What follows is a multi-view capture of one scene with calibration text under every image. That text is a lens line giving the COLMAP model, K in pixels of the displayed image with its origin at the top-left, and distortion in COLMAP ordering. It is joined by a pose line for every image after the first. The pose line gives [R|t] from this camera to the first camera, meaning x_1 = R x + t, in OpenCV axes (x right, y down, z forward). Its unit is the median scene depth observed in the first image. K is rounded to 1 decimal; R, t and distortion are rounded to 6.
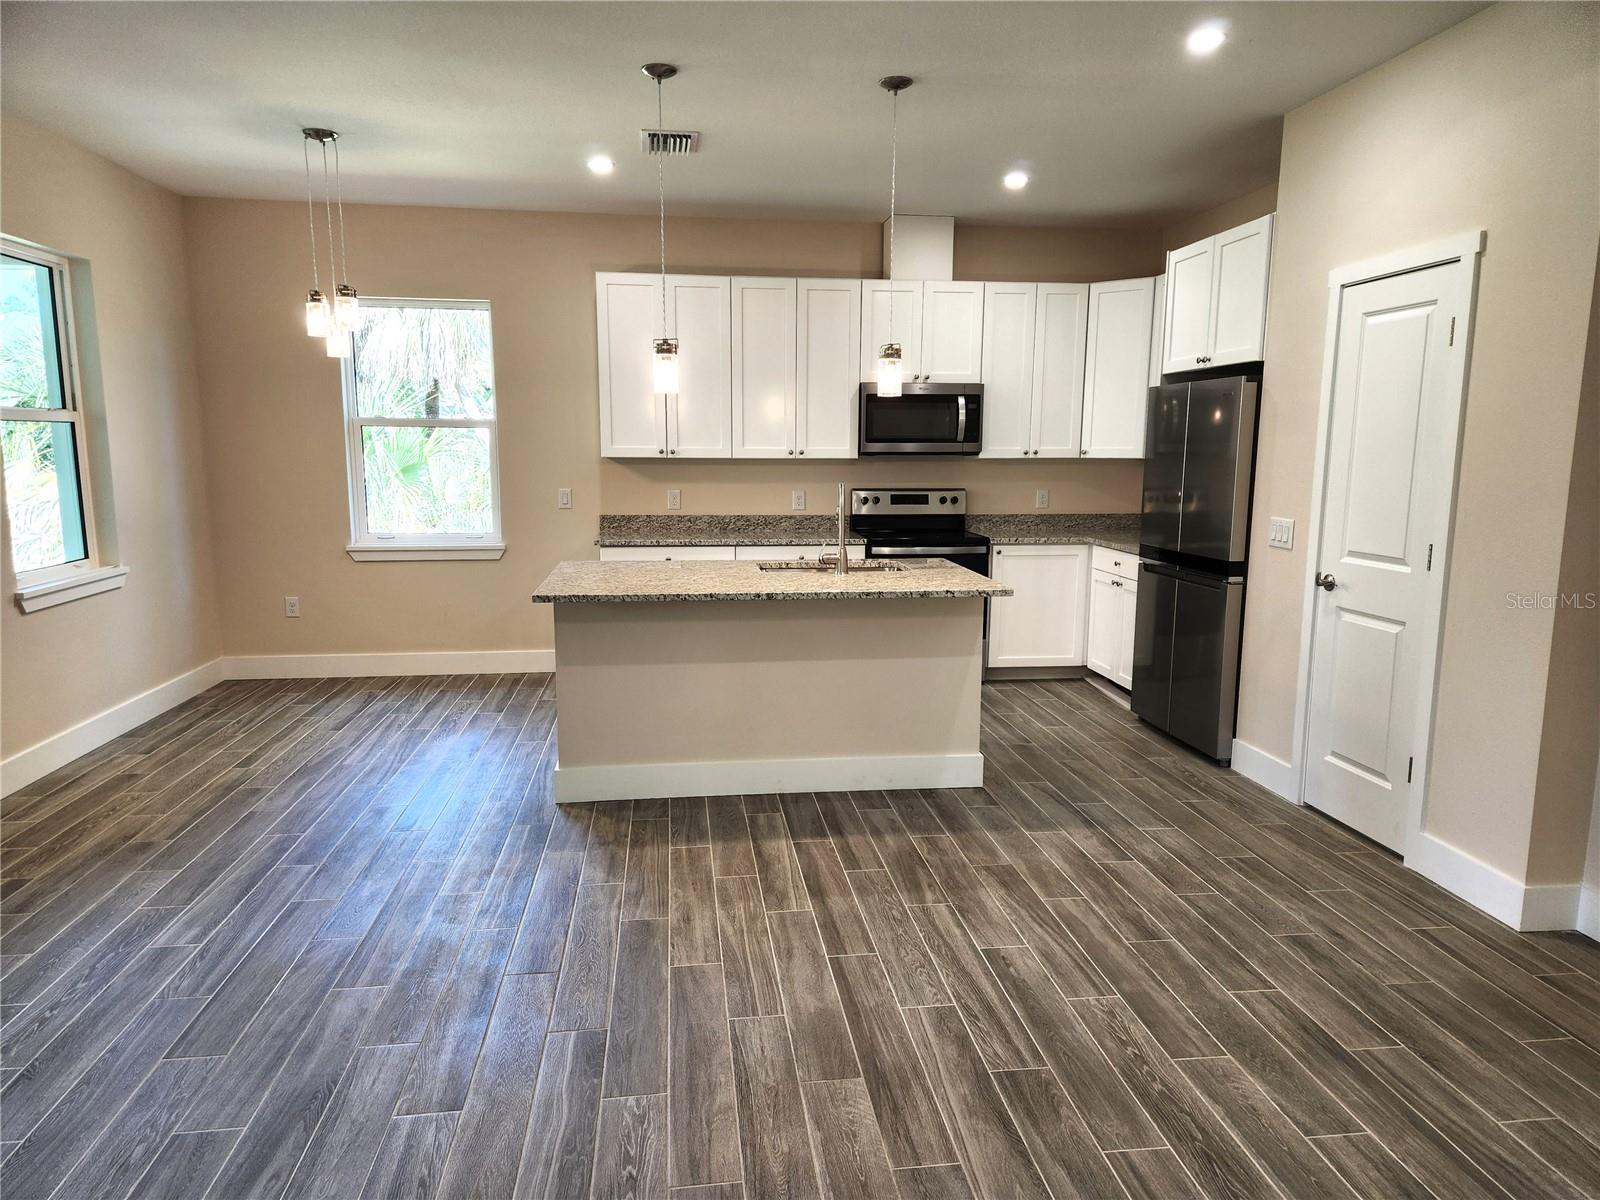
lens RADIAL K [[1116.7, 0, 800.0], [0, 1116.7, 600.0], [0, 0, 1]] dist [0.047271, -0.001041]
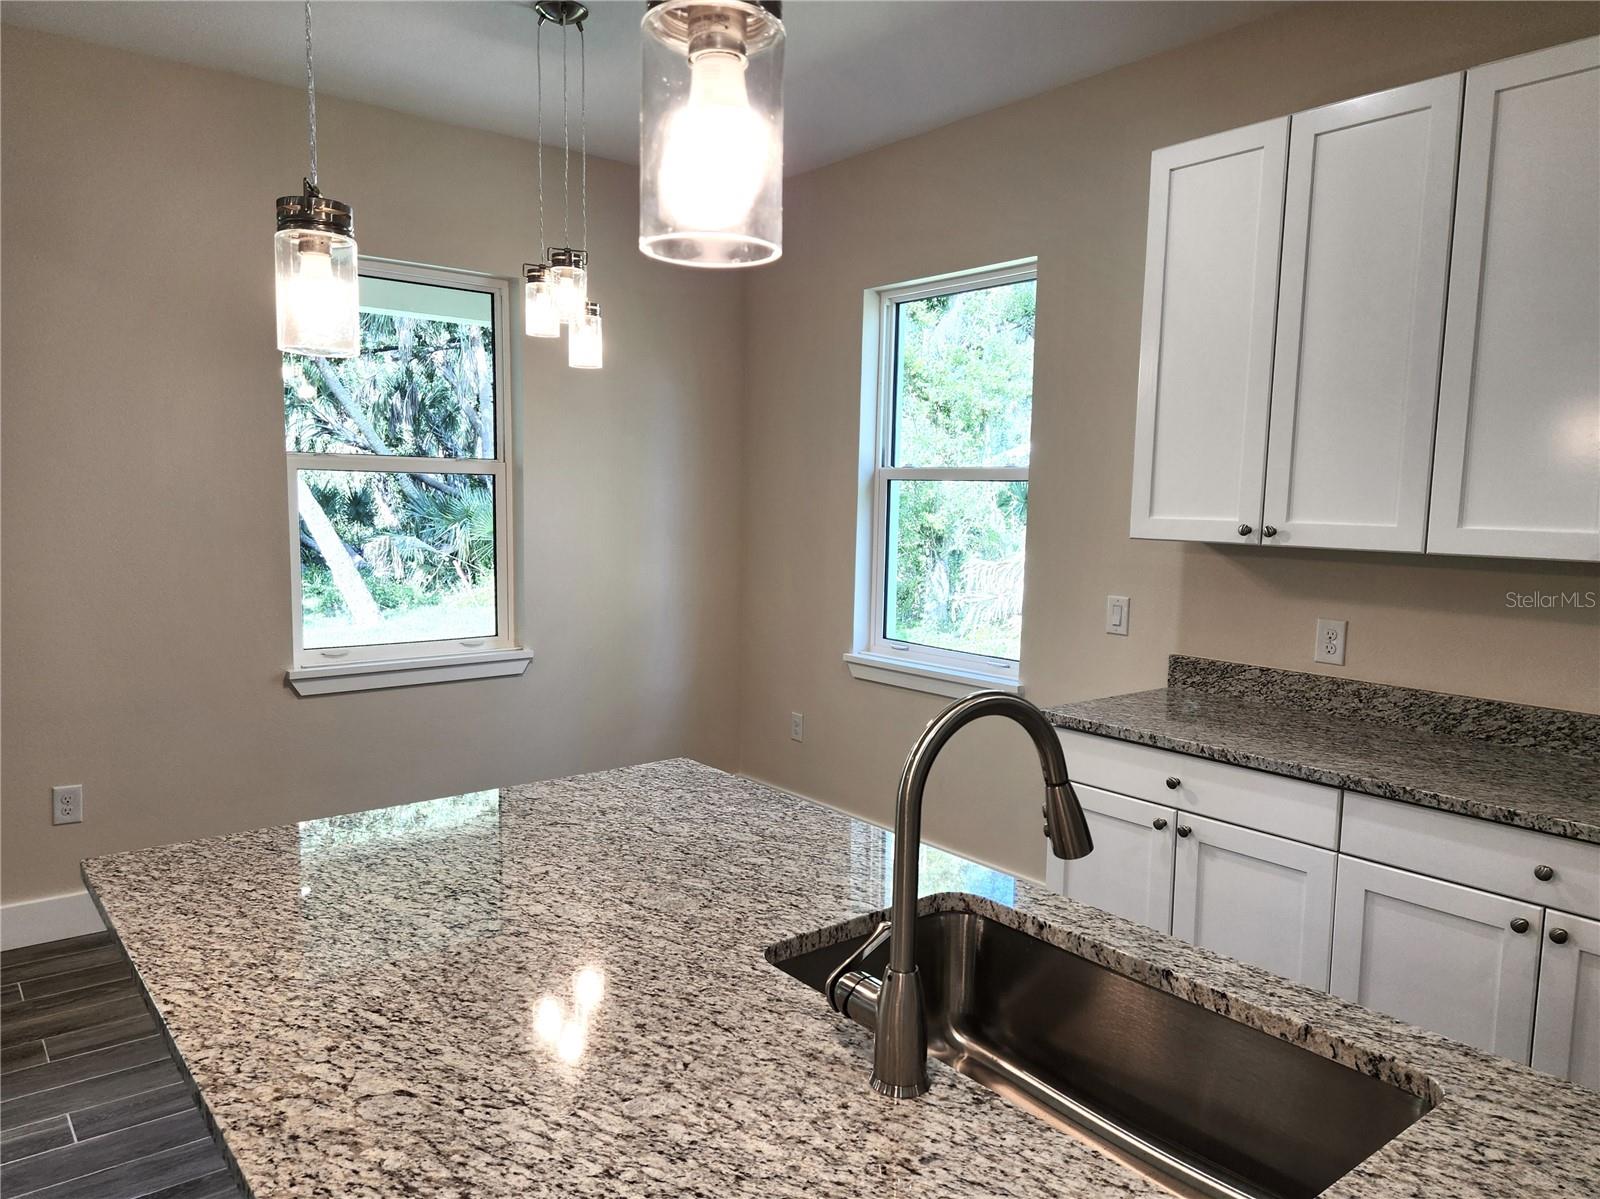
lens RADIAL K [[1116.7, 0, 800.0], [0, 1116.7, 599.5], [0, 0, 1]] dist [0.047271, -0.001041]
pose [[0.513513, 0.084766, -0.853884, 0.161205], [-0.136378, 0.990523, 0.016315, -0.089324], [0.847175, 0.108073, 0.520207, 0.627943]]
